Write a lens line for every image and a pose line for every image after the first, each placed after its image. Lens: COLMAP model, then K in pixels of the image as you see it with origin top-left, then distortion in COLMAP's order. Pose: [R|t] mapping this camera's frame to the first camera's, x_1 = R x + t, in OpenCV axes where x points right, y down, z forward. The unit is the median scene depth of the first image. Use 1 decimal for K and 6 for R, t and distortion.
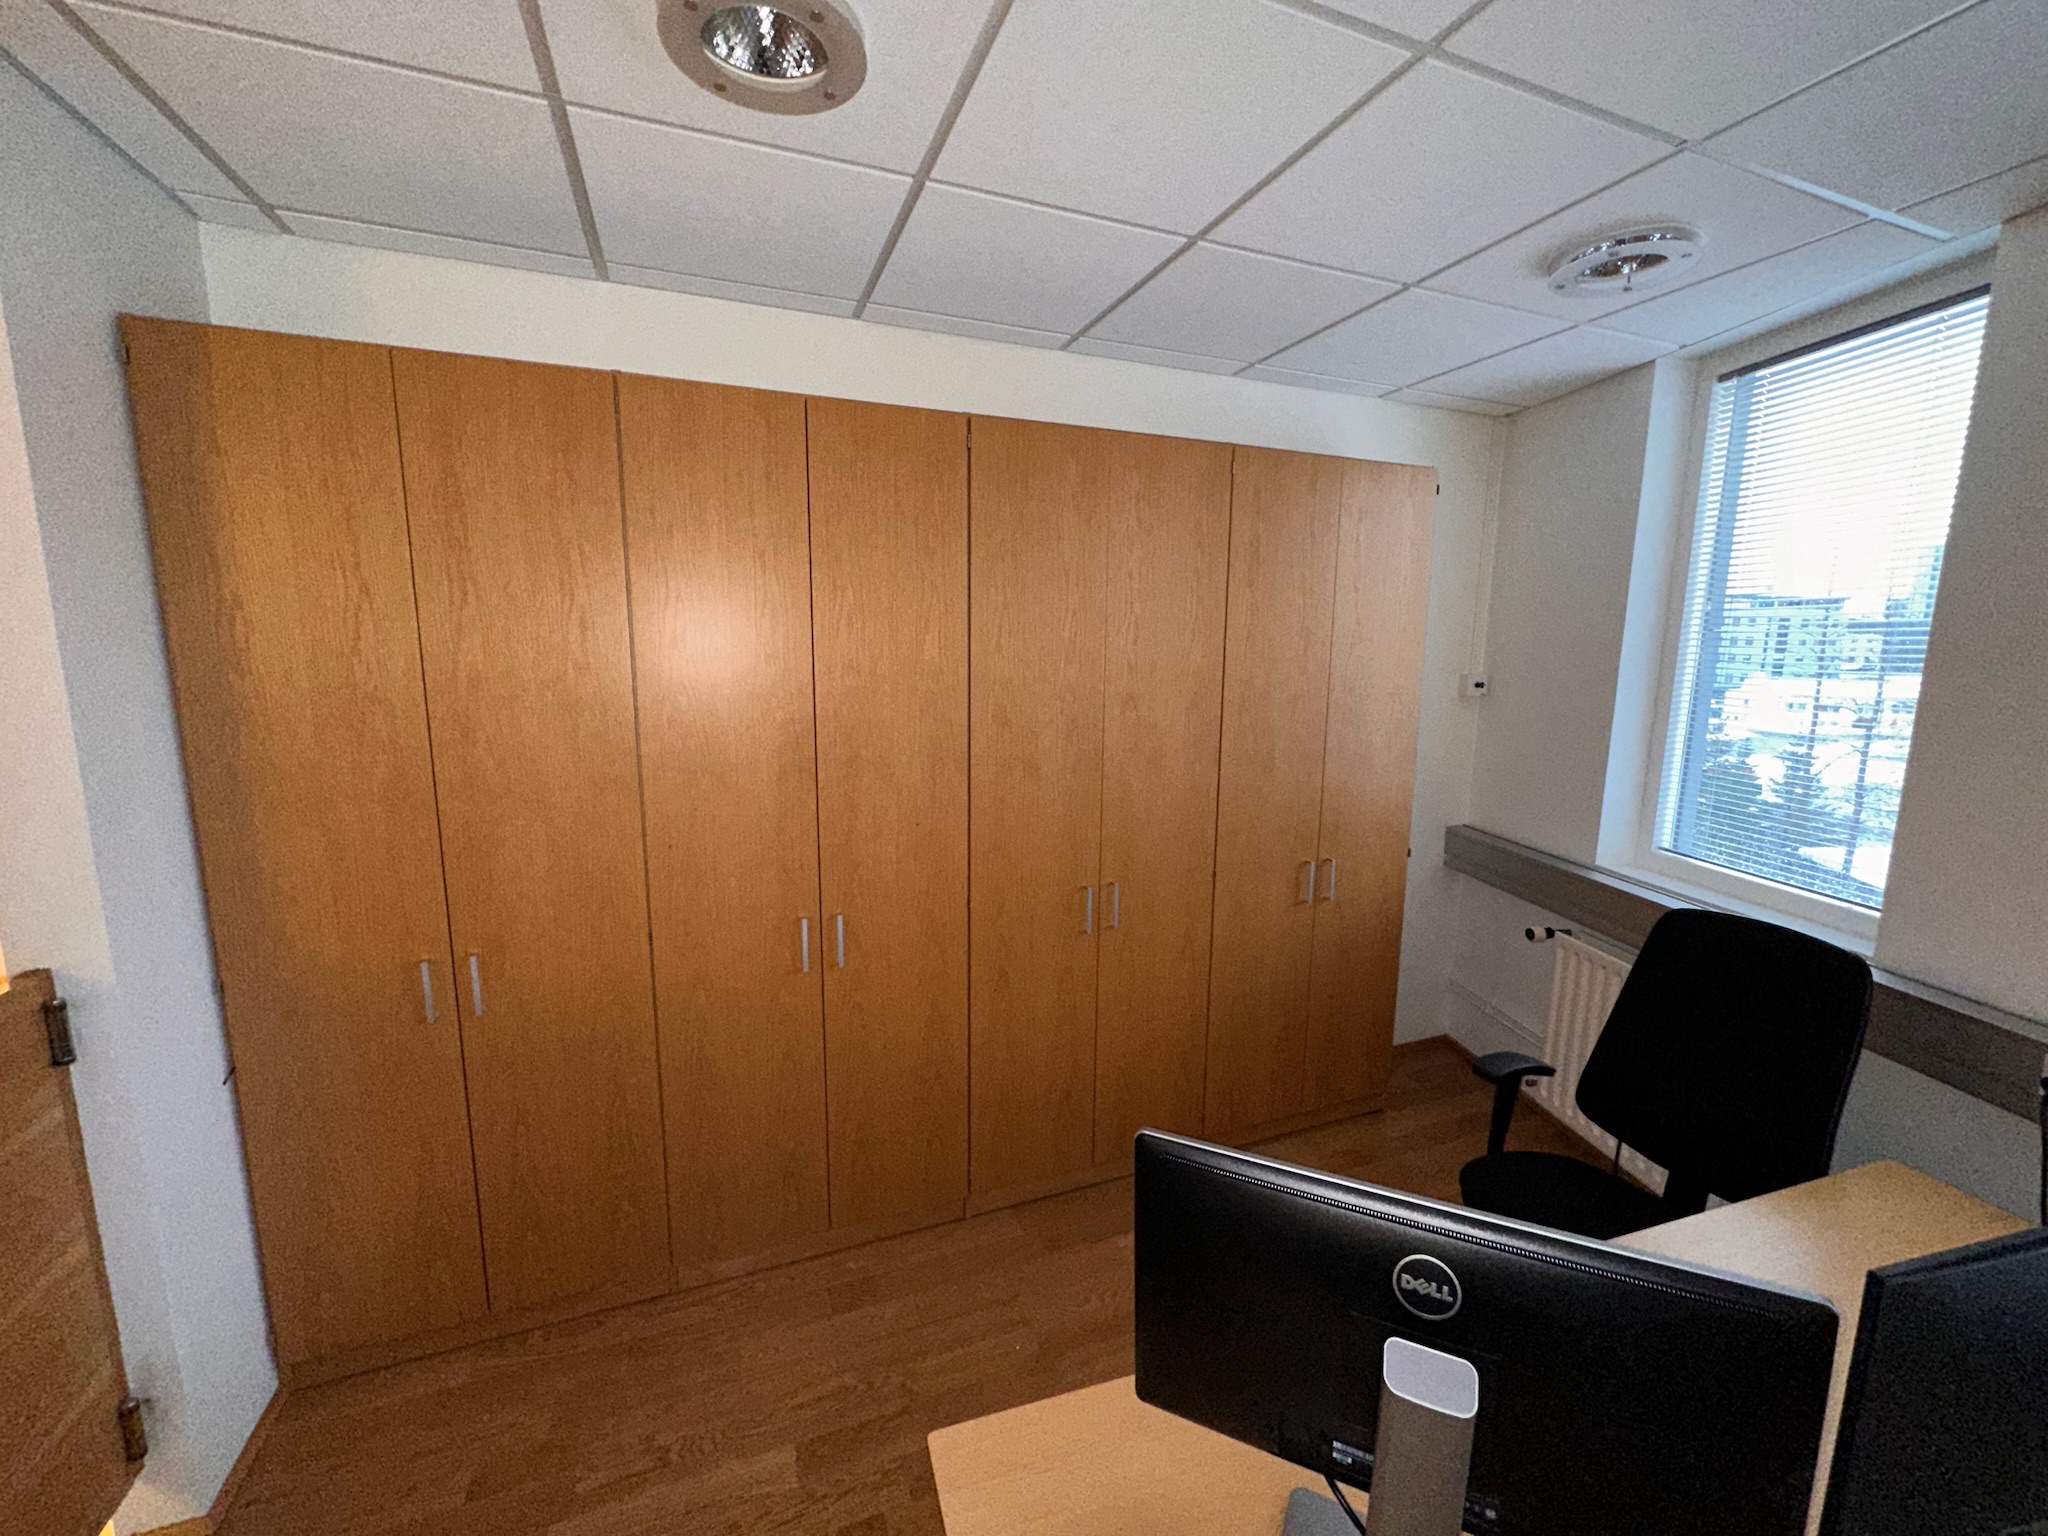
lens RADIAL K [[814.0, 0, 1012.3], [0, 814.0, 763.8], [0, 0, 1]] dist [-0.001574, -0.001013]
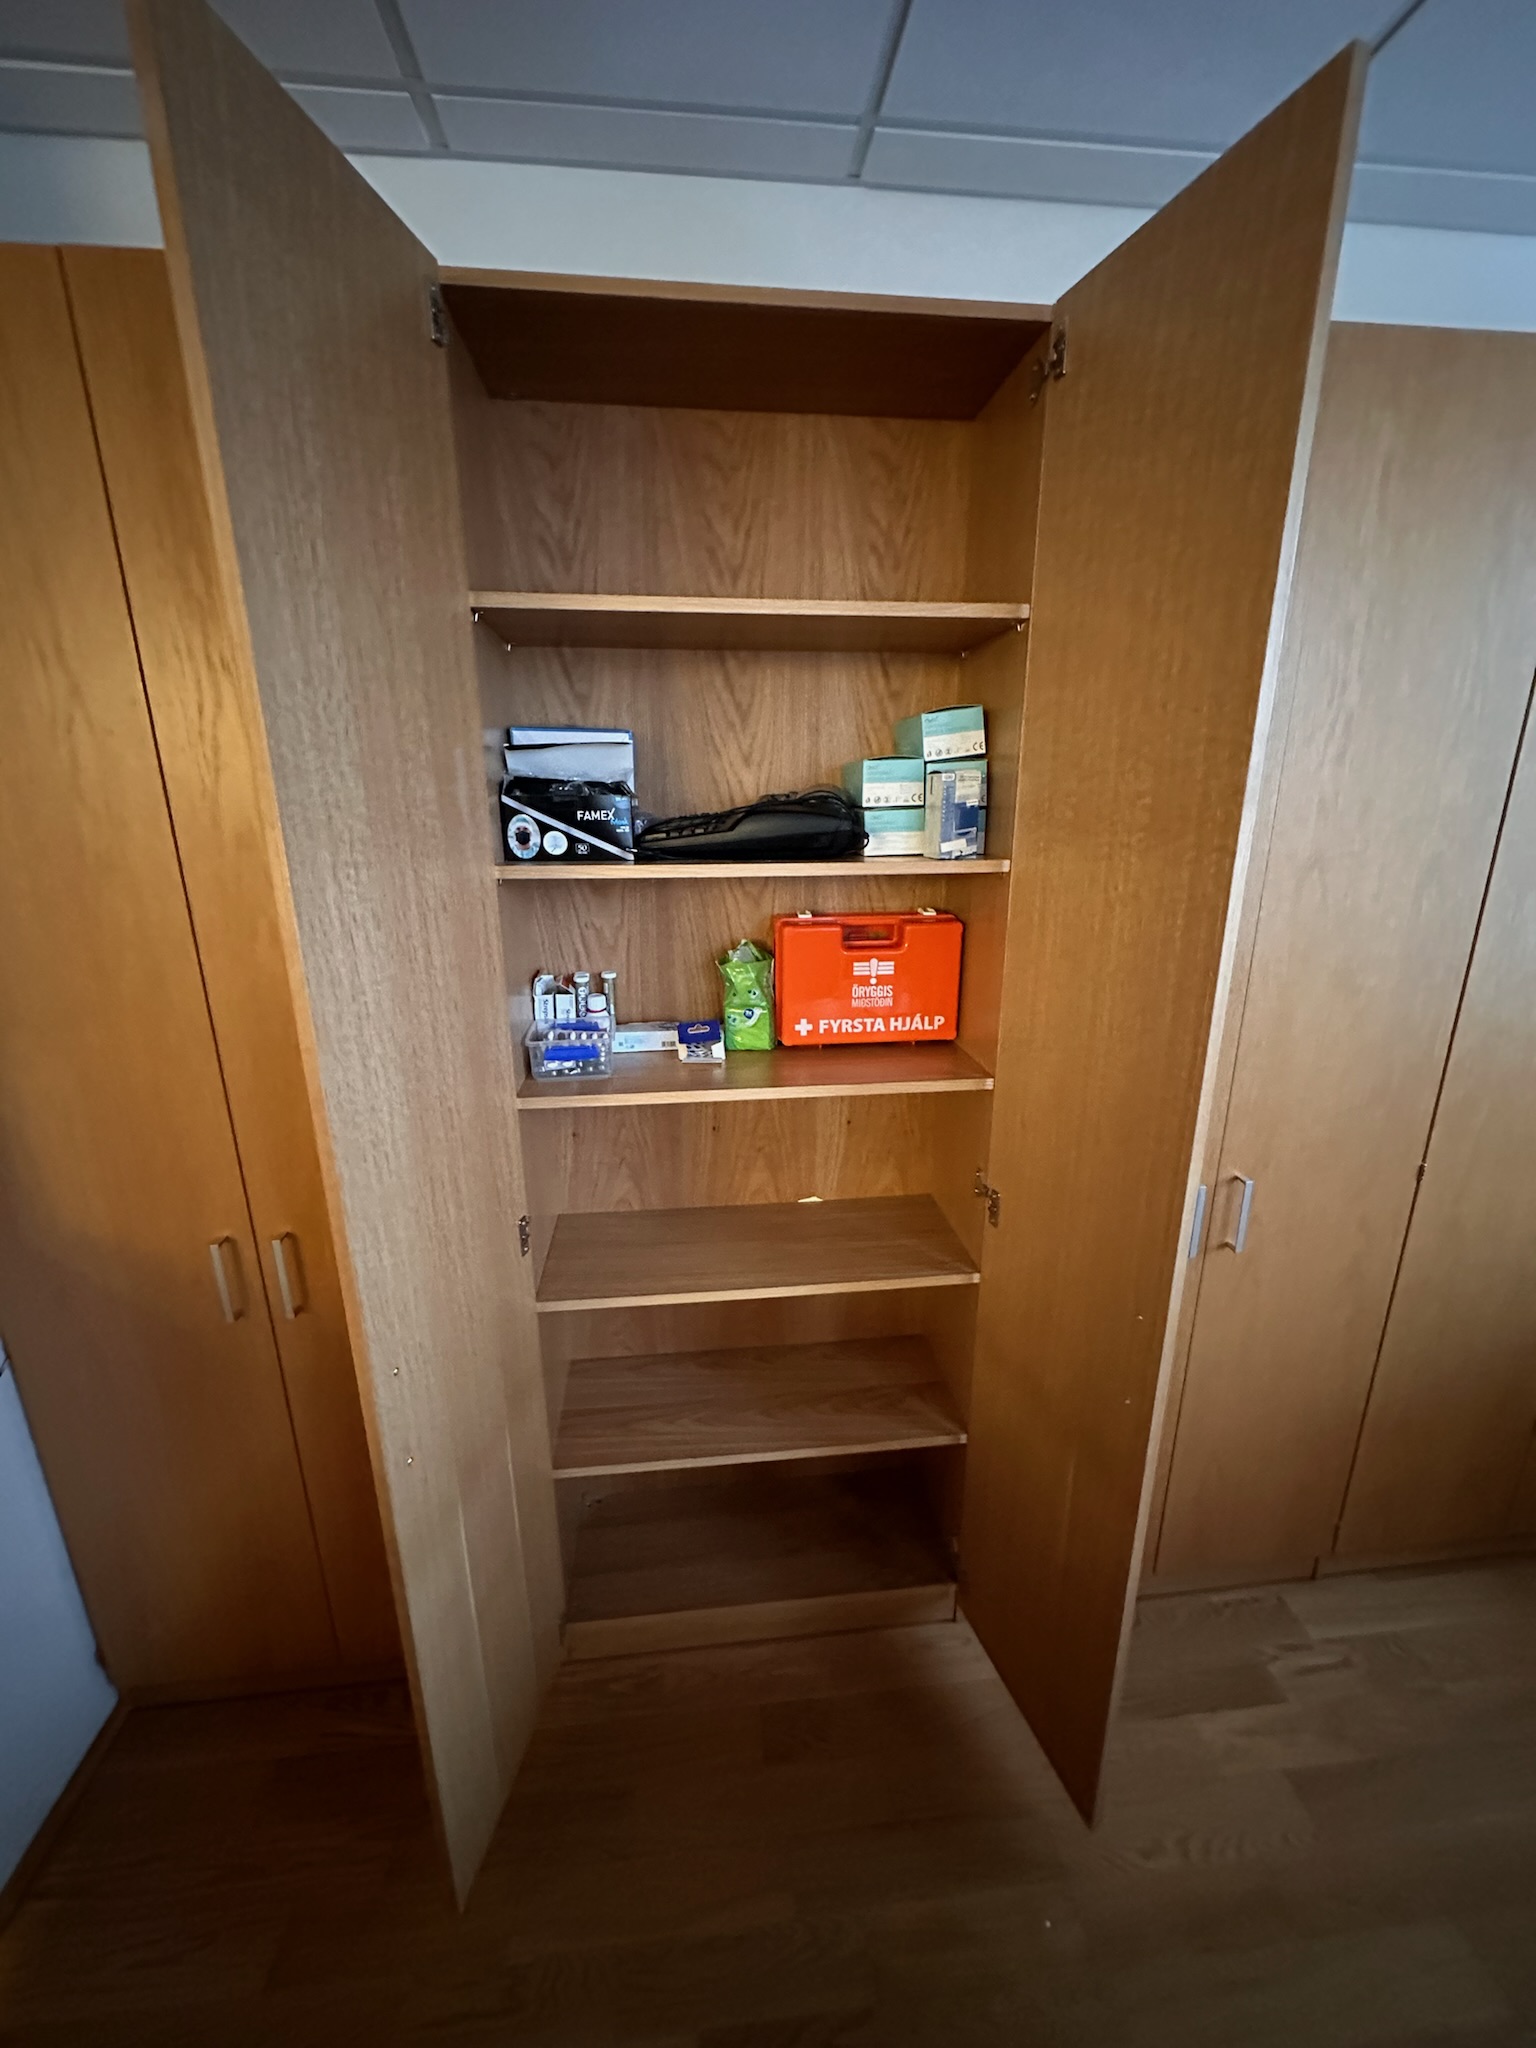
lens RADIAL K [[811.2, 0, 746.7], [0, 811.2, 1025.3], [0, 0, 1]] dist [-0.013365, -0.000168]
pose [[0.963843, 0.055384, -0.260651, -0.111342], [-0.023837, 0.992161, 0.122671, -0.042106], [0.265402, -0.112022, 0.957608, 0.501957]]
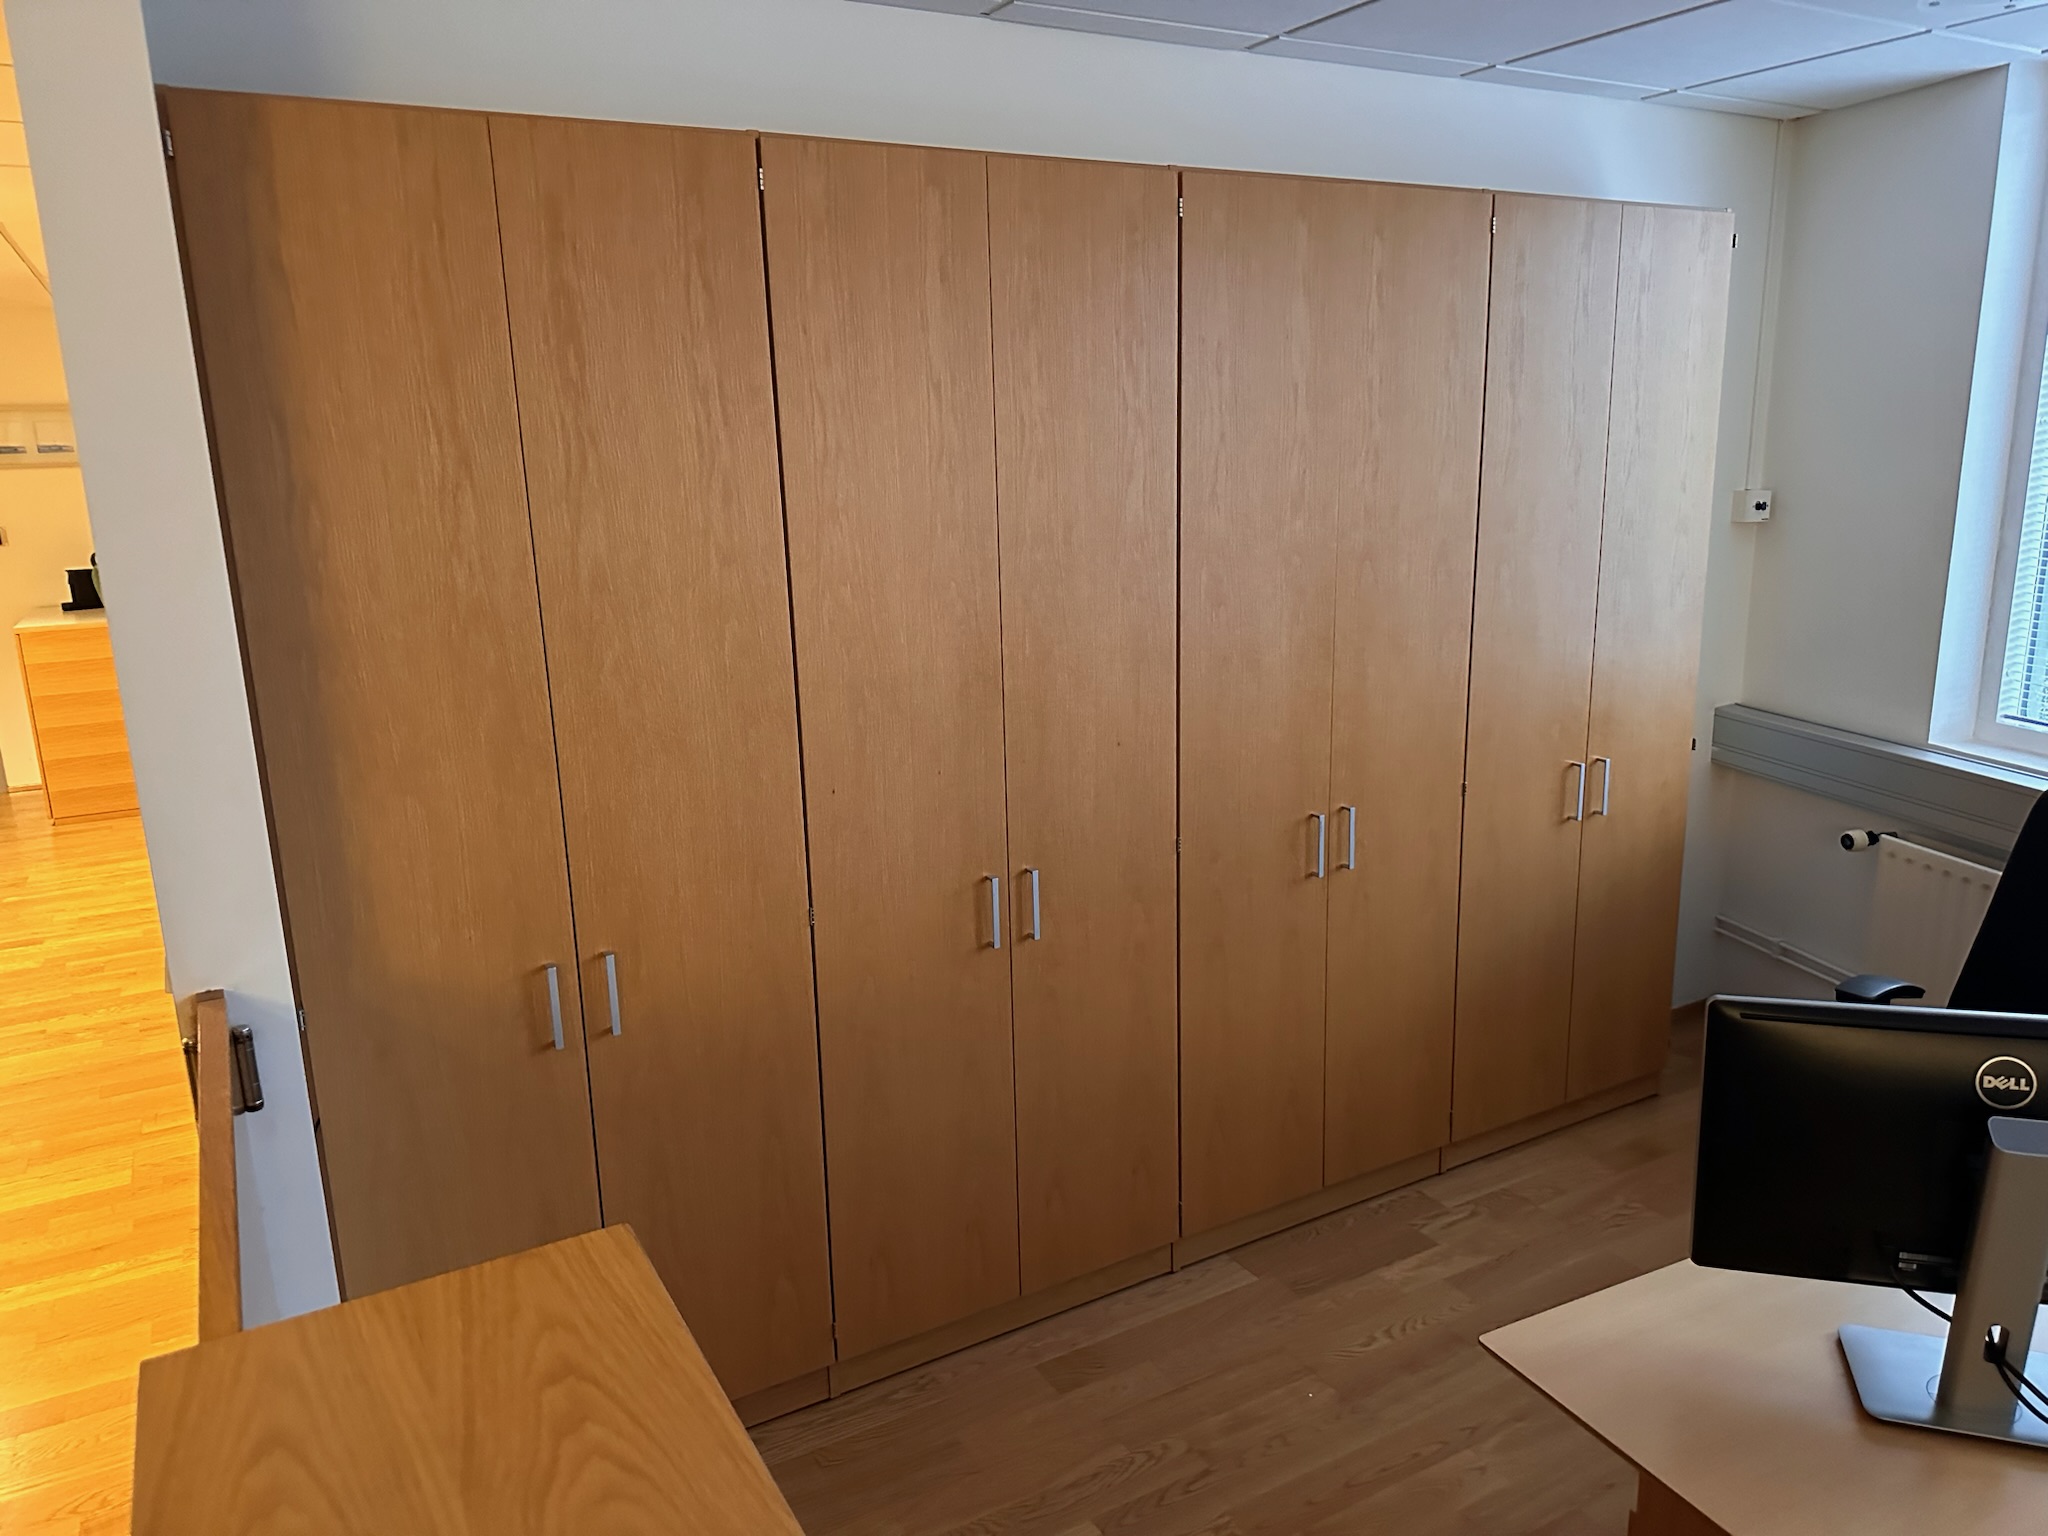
lens RADIAL K [[1439.0, 0, 1024.0], [0, 1439.0, 768.0], [0, 0, 1]] dist [0.056721, -0.071656]
pose [[0.988198, -0.066033, 0.138220, -0.493636], [0.054458, 0.994813, 0.085915, -0.025918], [-0.143177, -0.077373, 0.986668, -0.354519]]
